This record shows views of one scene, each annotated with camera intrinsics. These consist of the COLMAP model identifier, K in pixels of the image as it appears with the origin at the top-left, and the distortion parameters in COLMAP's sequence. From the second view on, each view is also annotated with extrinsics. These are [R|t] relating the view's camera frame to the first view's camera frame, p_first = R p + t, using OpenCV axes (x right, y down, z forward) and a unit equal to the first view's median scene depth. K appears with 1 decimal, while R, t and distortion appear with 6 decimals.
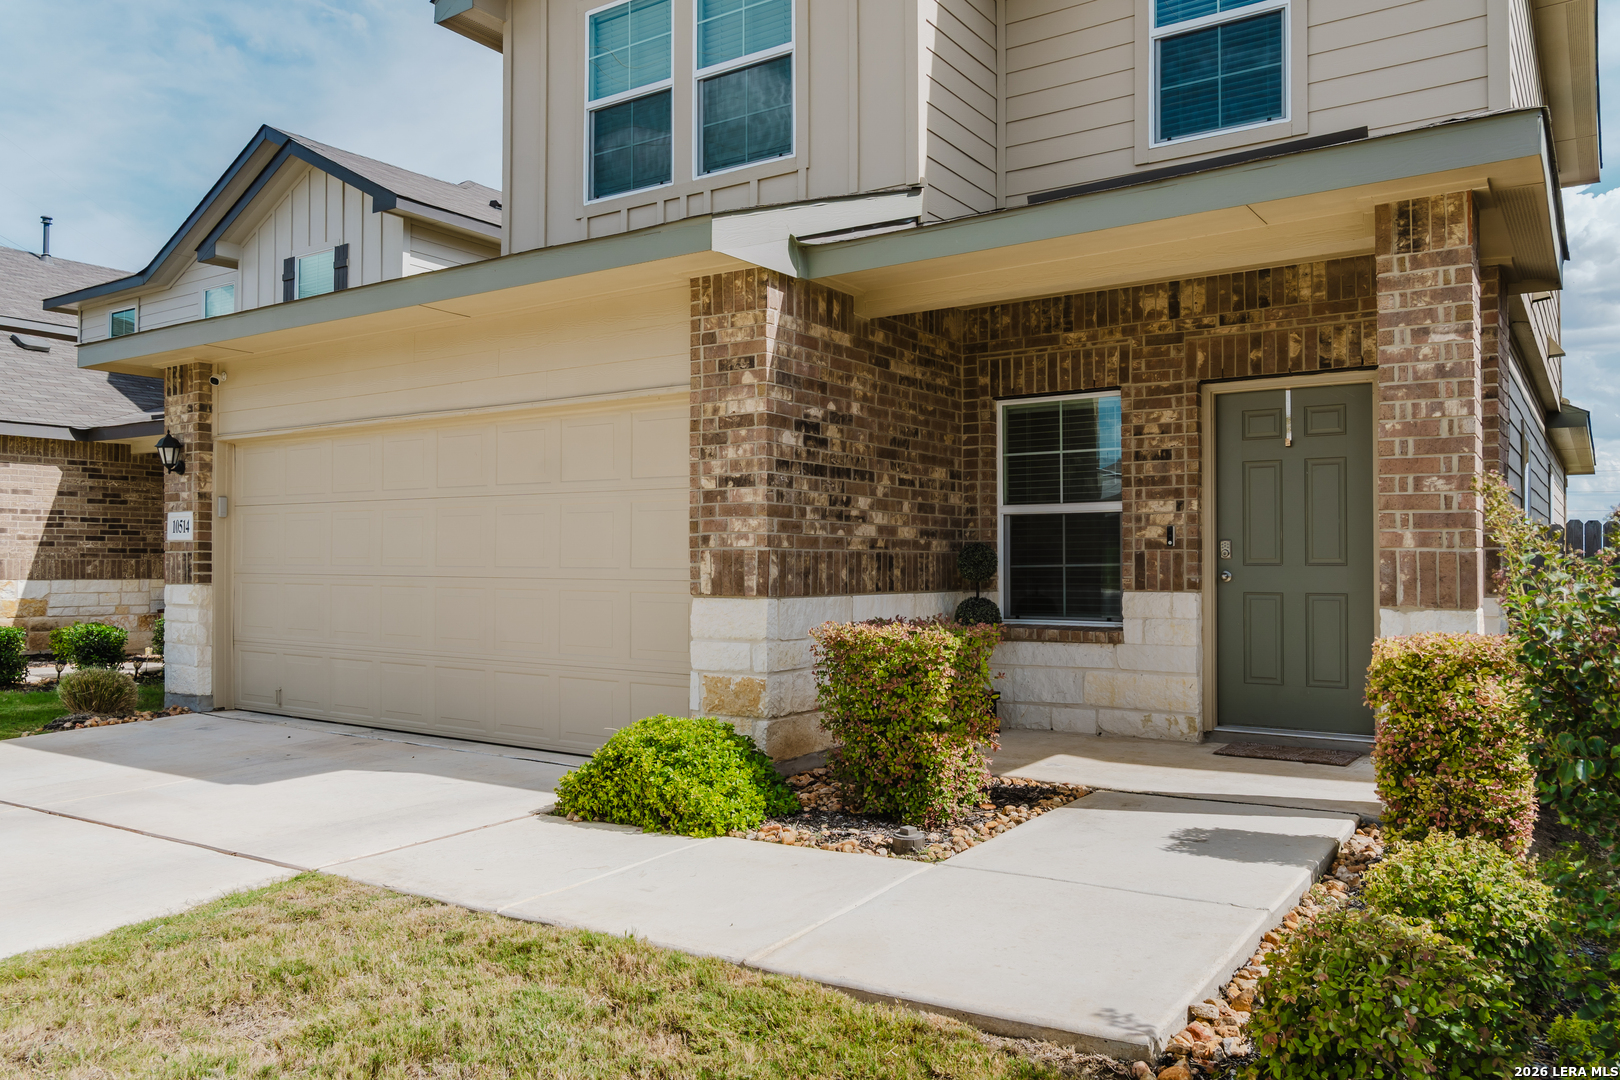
lens RADIAL K [[1198.1, 0, 812.6], [0, 1198.1, 543.0], [0, 0, 1]] dist [-0.024818, 0.028221]
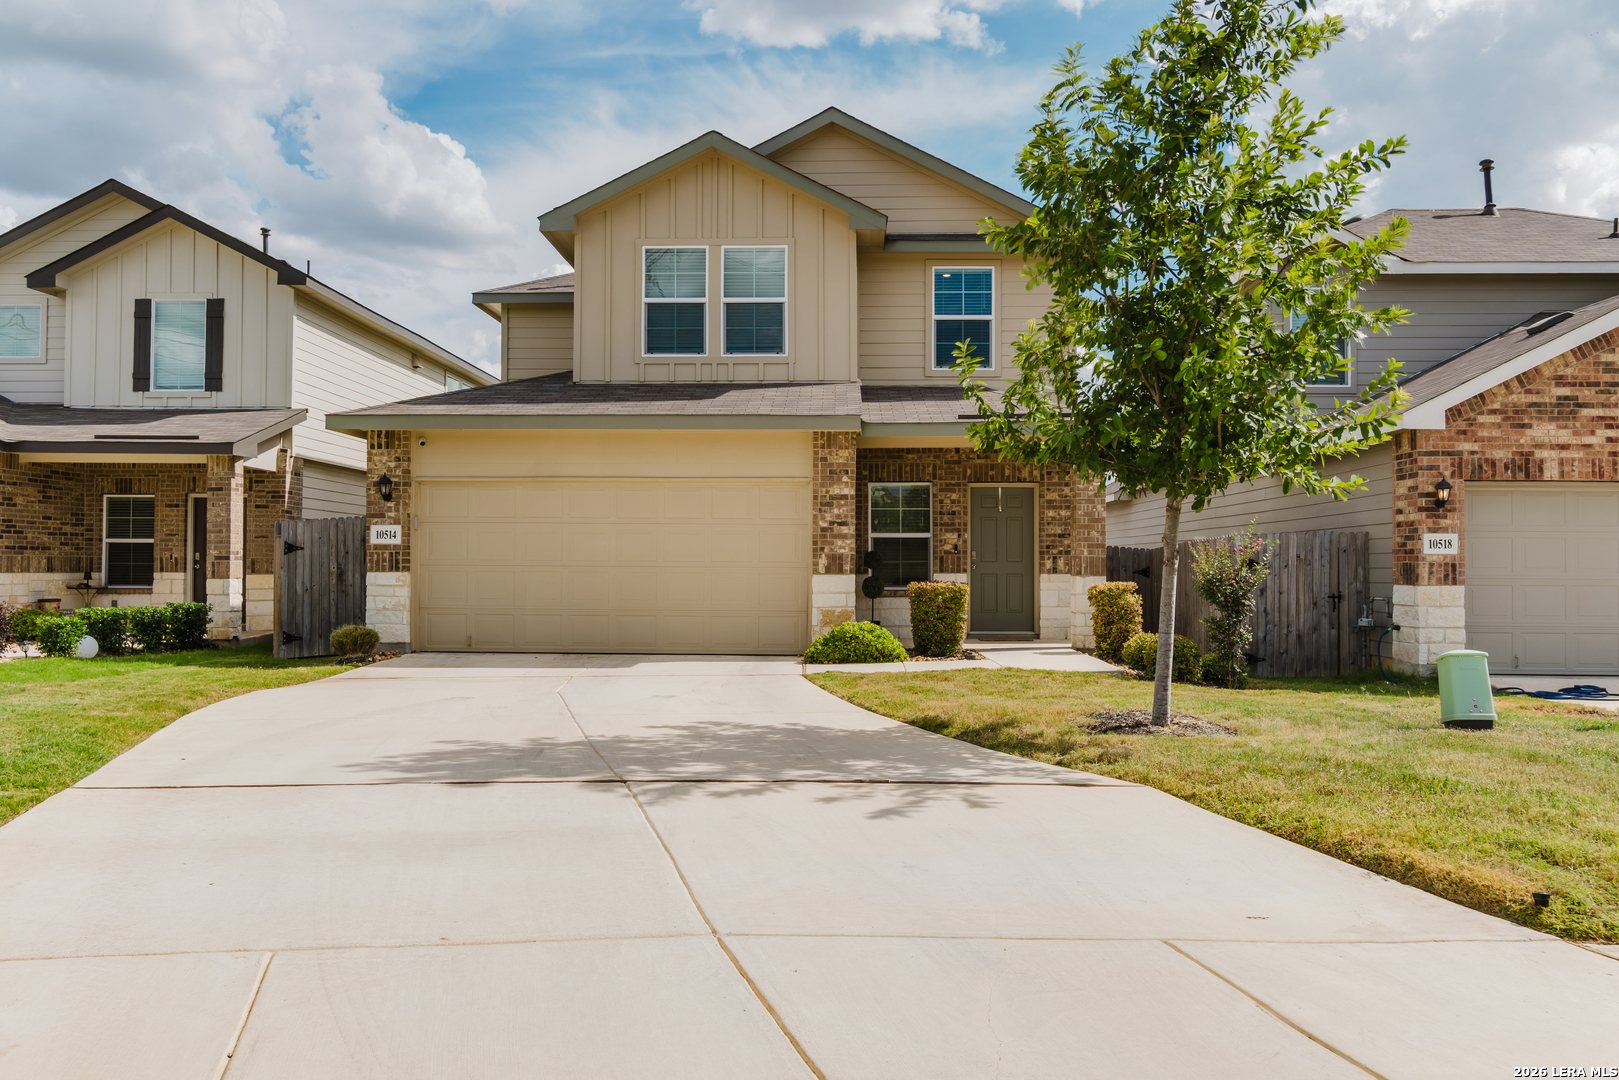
lens RADIAL K [[1197.4, 0, 820.2], [0, 1197.4, 537.8], [0, 0, 1]] dist [-0.024818, 0.028221]
pose [[0.840106, 0.015015, 0.542214, -1.160133], [-0.011518, 0.999885, -0.009844, -0.001308], [-0.542300, 0.002025, 0.840183, -0.783642]]
